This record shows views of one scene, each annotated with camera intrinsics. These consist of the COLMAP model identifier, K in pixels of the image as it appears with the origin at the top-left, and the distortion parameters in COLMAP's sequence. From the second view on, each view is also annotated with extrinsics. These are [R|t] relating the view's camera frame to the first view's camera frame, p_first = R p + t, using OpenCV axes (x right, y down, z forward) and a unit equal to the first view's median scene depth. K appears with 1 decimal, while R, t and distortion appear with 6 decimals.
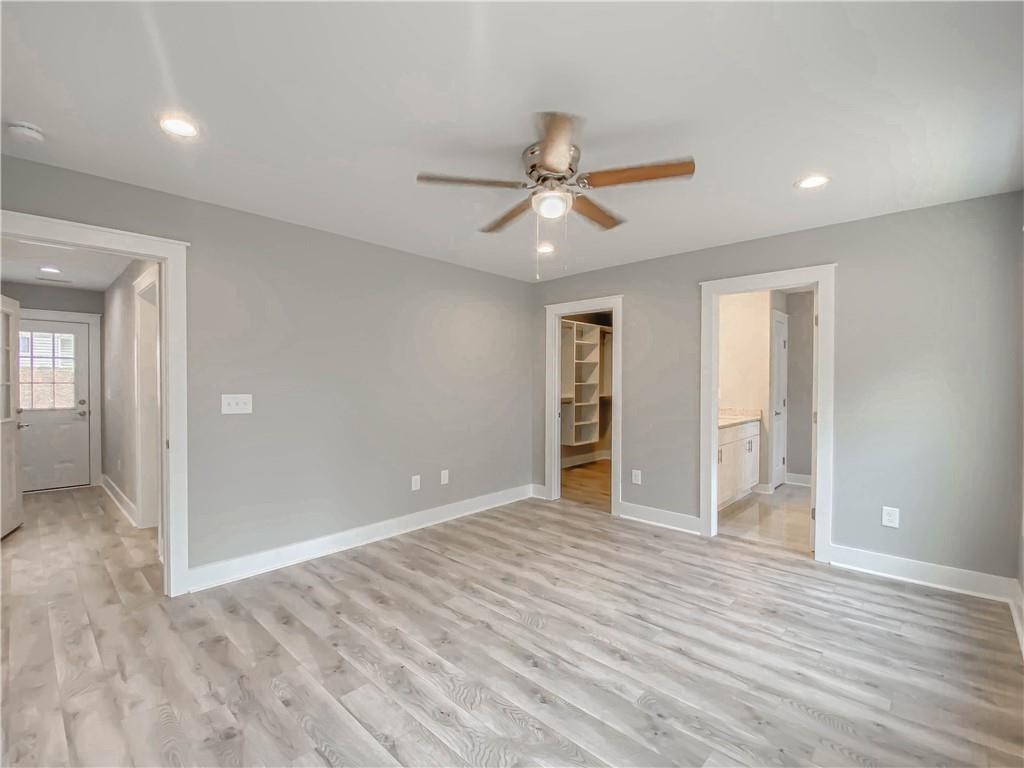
lens RADIAL K [[465.7, 0, 505.0], [0, 465.7, 383.8], [0, 0, 1]] dist [0.009332, -0.011077]
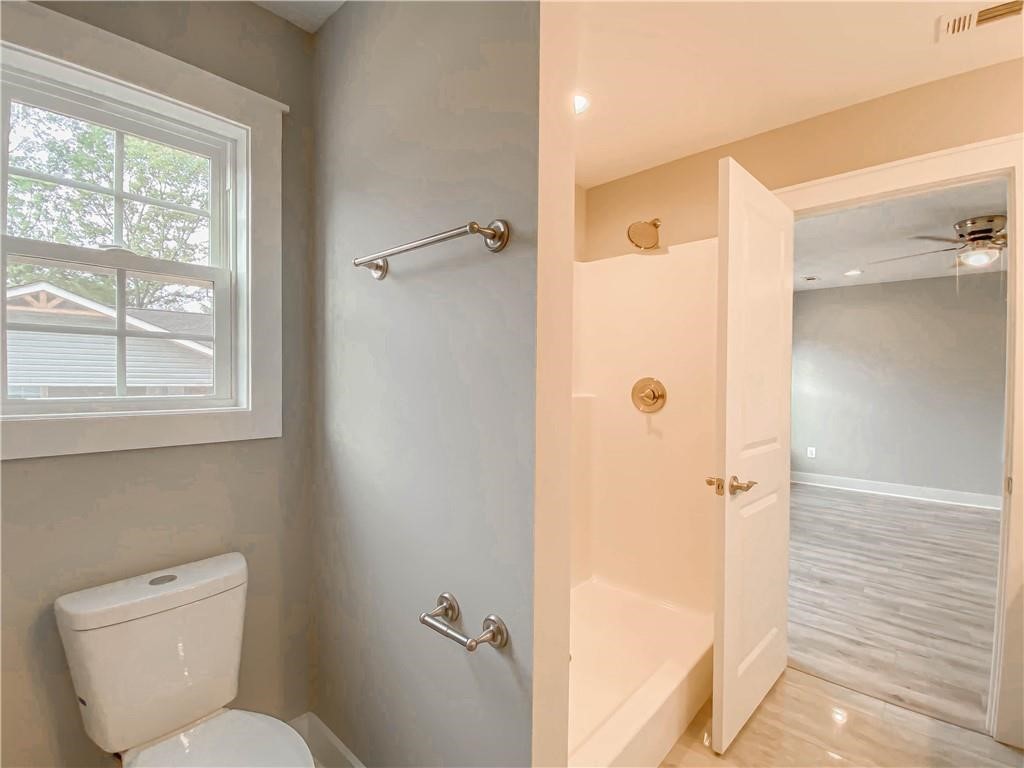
lens RADIAL K [[465.7, 0, 508.8], [0, 465.7, 387.6], [0, 0, 1]] dist [0.009332, -0.011077]
pose [[-0.999776, -0.007976, -0.019584, 1.130617], [-0.008512, 0.999587, 0.027462, -0.008703], [0.019356, 0.027623, -0.999431, 1.742045]]
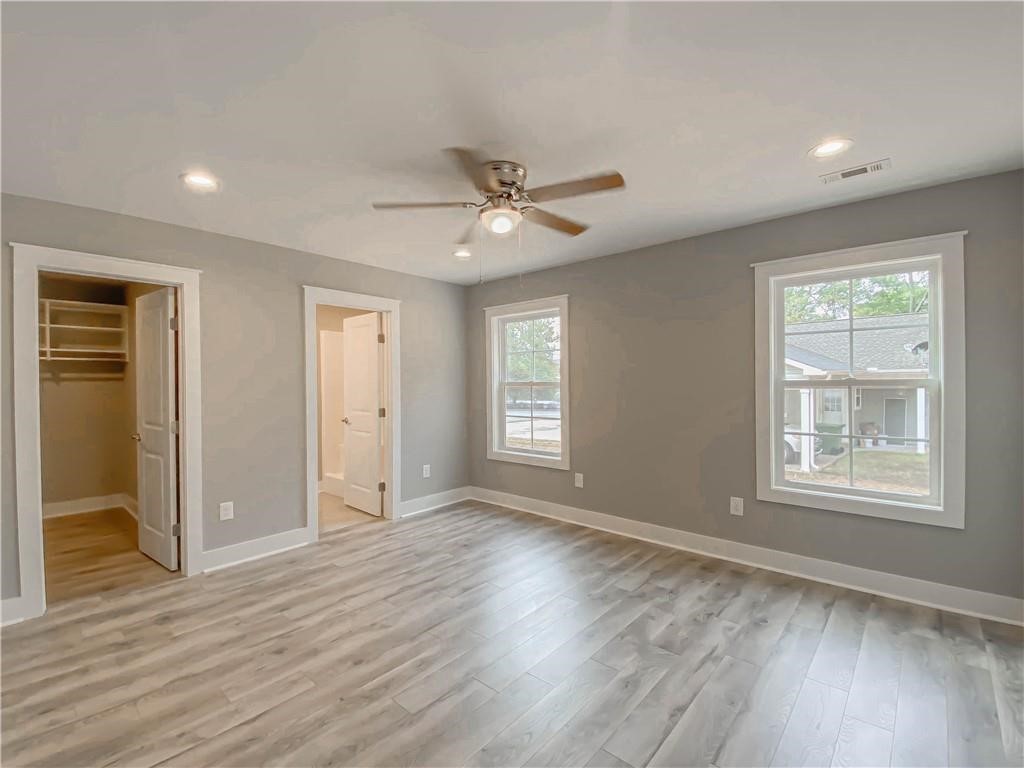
lens RADIAL K [[465.7, 0, 513.4], [0, 465.7, 378.8], [0, 0, 1]] dist [0.009332, -0.011077]
pose [[-0.037275, -0.003568, 0.999299, -0.702191], [0.021924, 0.999750, 0.004388, -0.019307], [-0.999065, 0.022072, -0.037187, 0.740206]]
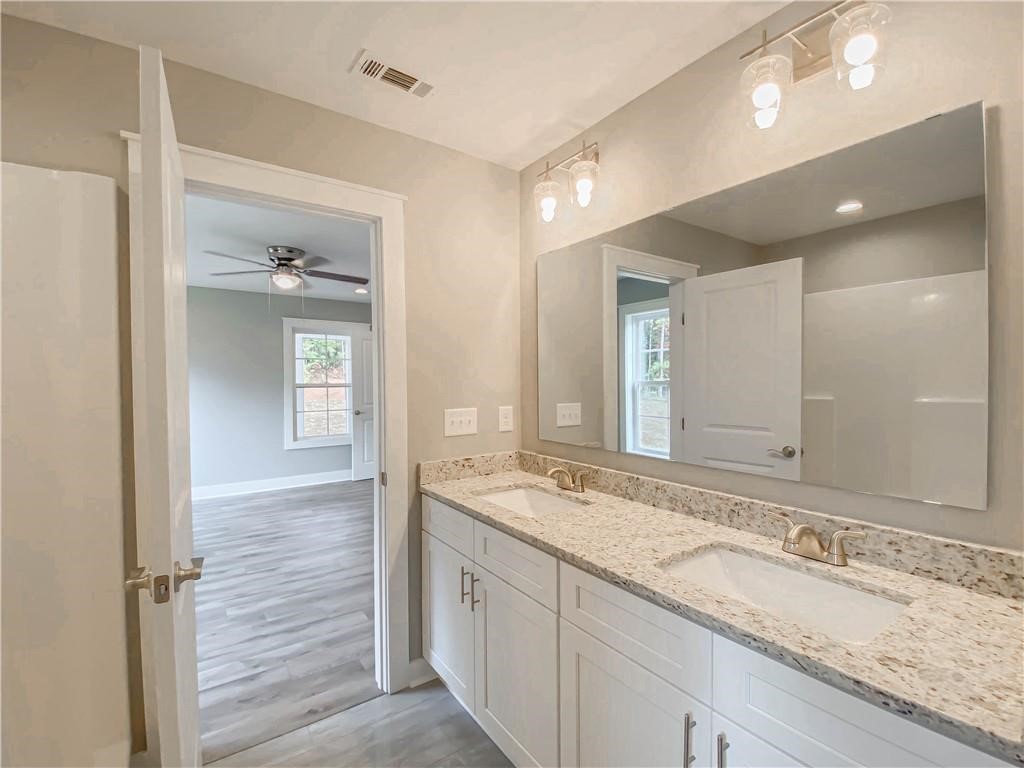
lens RADIAL K [[465.7, 0, 507.3], [0, 465.7, 387.4], [0, 0, 1]] dist [0.009332, -0.011077]
pose [[-0.199687, 0.018404, -0.979687, 1.145369], [-0.003372, 0.999805, 0.019470, -0.027983], [0.979854, 0.007192, -0.199586, 1.531014]]
